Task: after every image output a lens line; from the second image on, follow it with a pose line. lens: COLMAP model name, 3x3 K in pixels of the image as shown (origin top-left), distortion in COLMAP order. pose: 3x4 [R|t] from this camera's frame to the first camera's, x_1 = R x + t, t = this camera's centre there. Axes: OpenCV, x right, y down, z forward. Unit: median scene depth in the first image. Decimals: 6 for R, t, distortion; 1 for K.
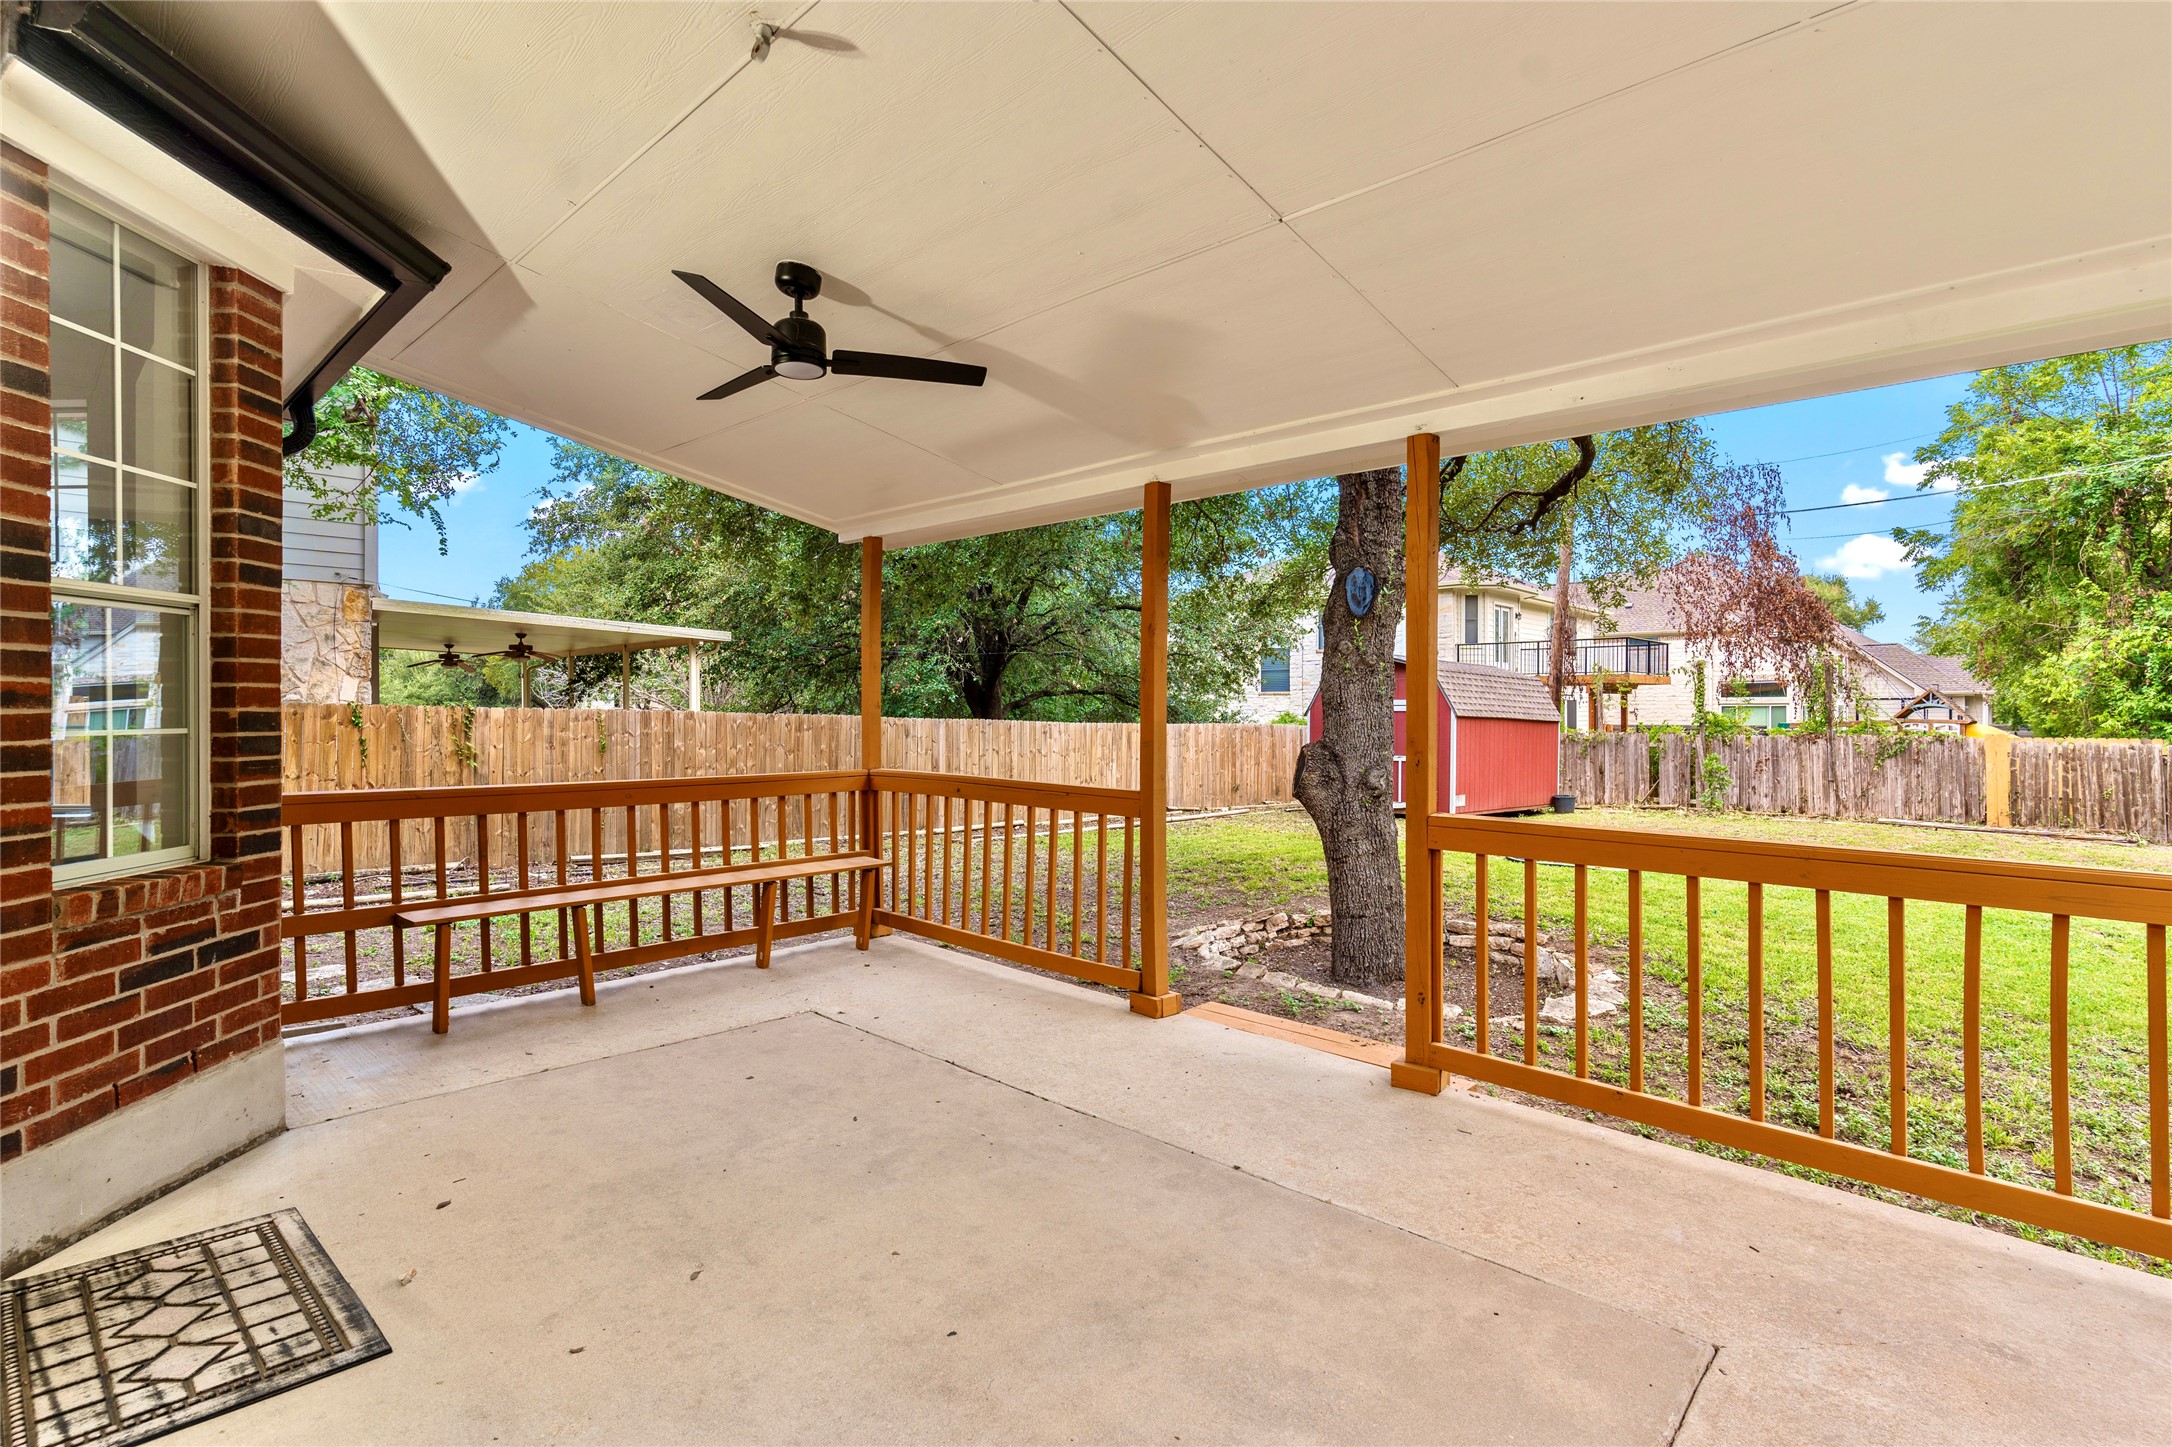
lens RADIAL K [[985.0, 0, 1085.0], [0, 985.0, 726.8], [0, 0, 1]] dist [0.029630, -0.000337]
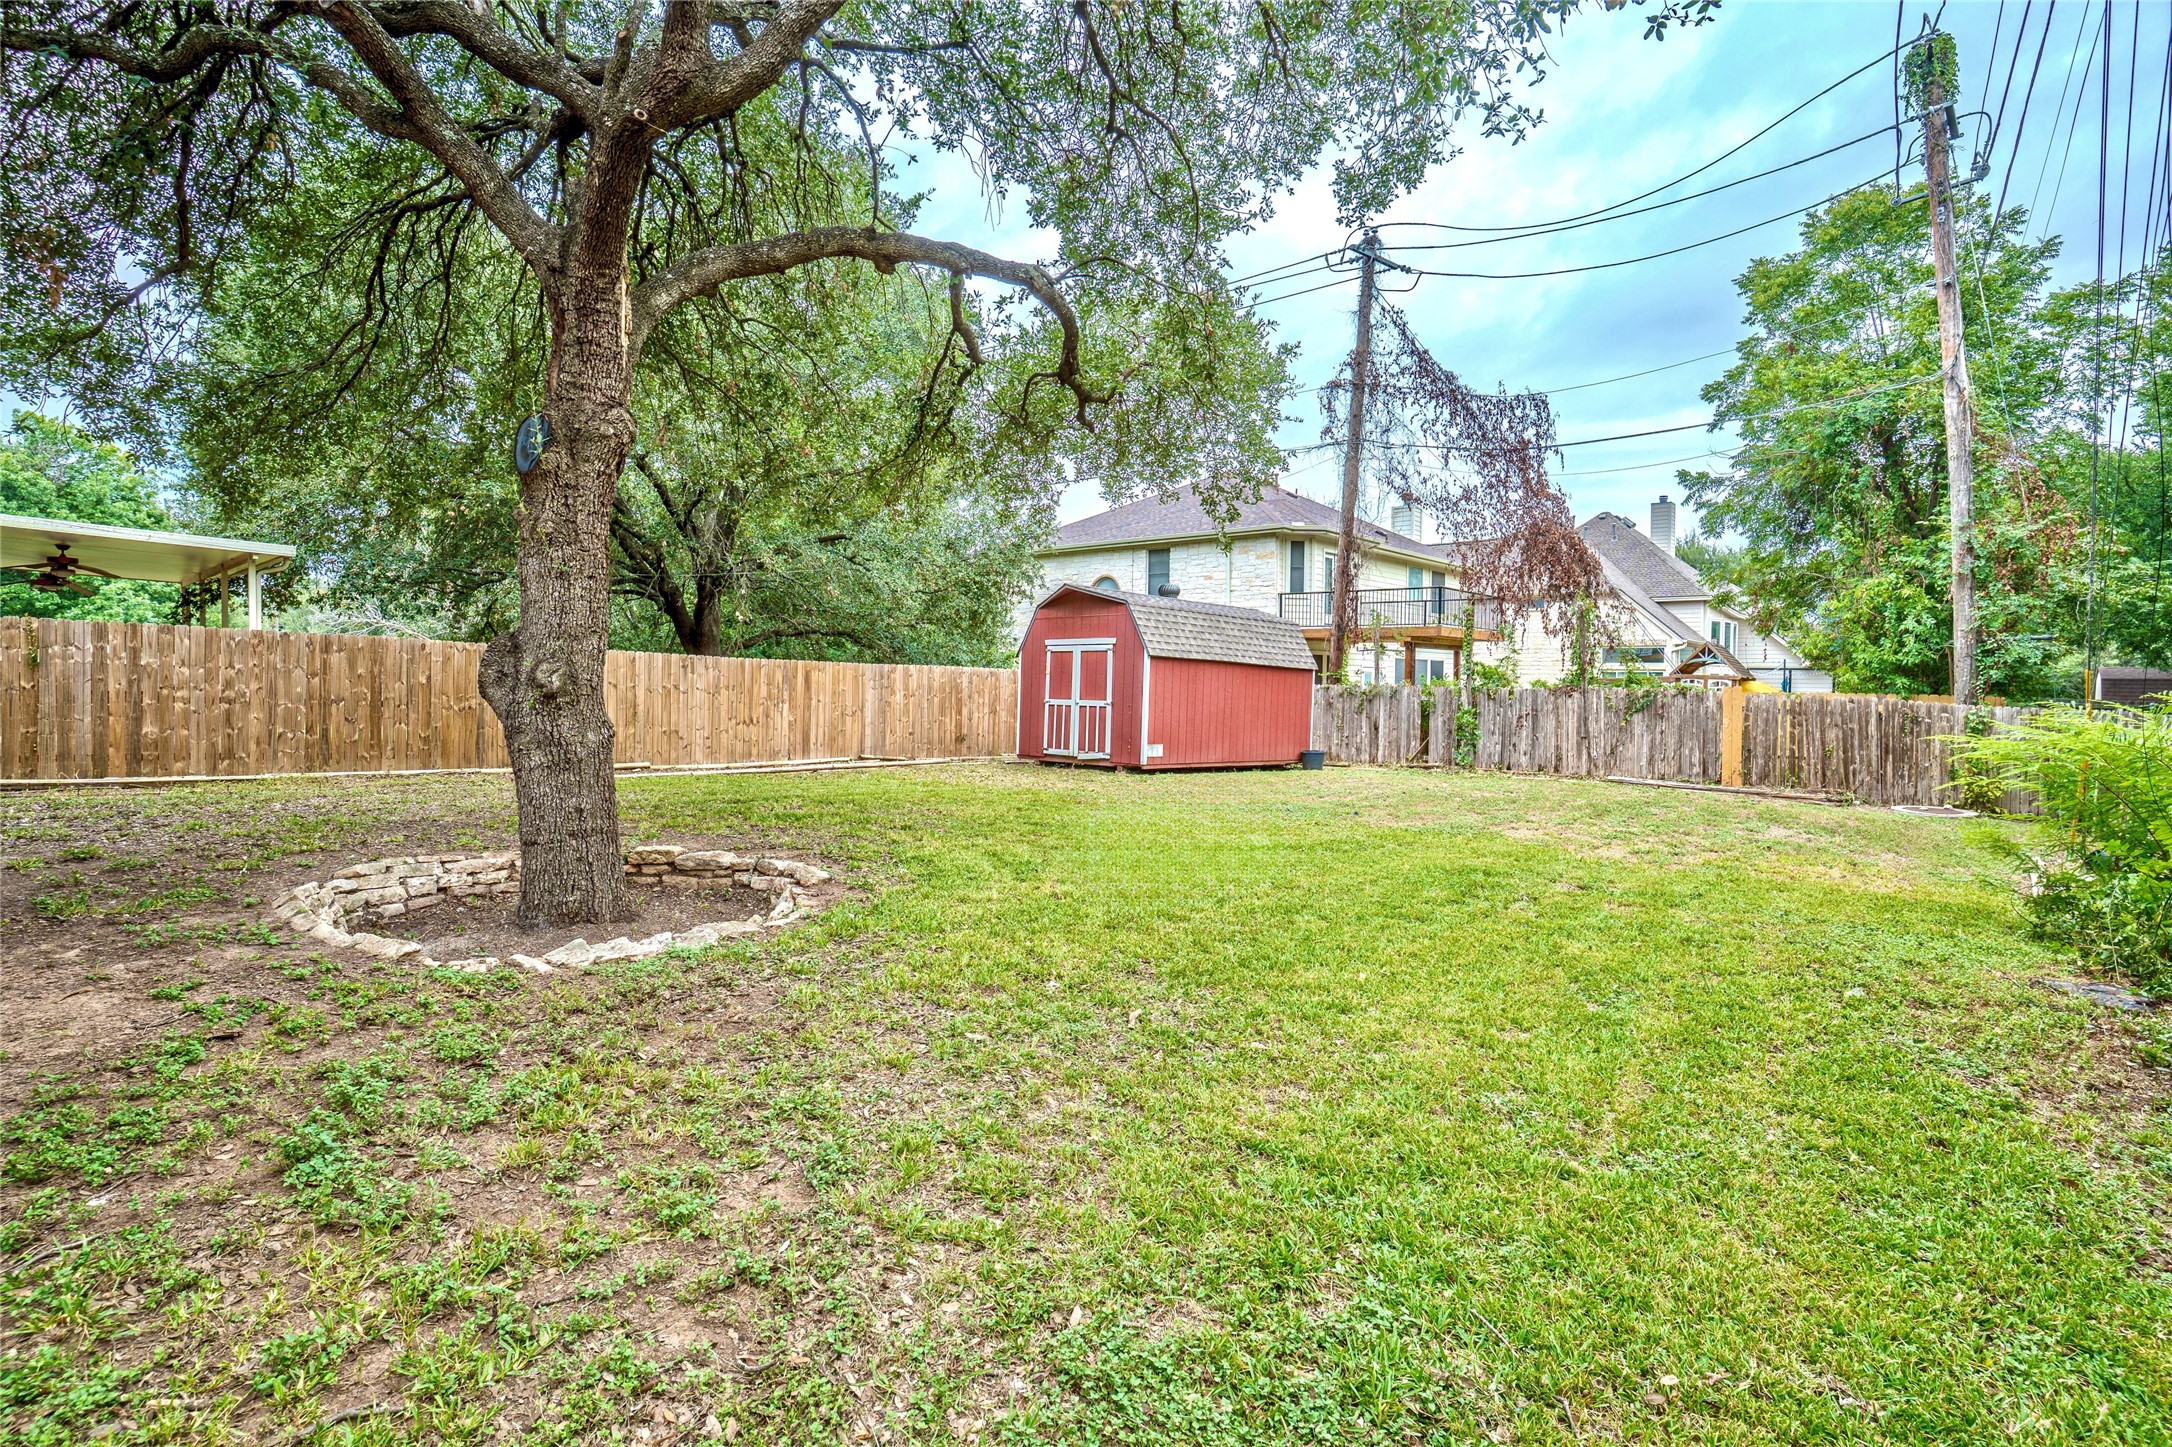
lens RADIAL K [[1030.0, 0, 1087.8], [0, 1030.0, 713.9], [0, 0, 1]] dist [0.004483, 0.003206]
pose [[0.999711, 0.016650, 0.017320, 0.267603], [-0.016955, 0.999701, 0.017617, 0.023197], [-0.017021, -0.017906, 0.999695, 0.053815]]
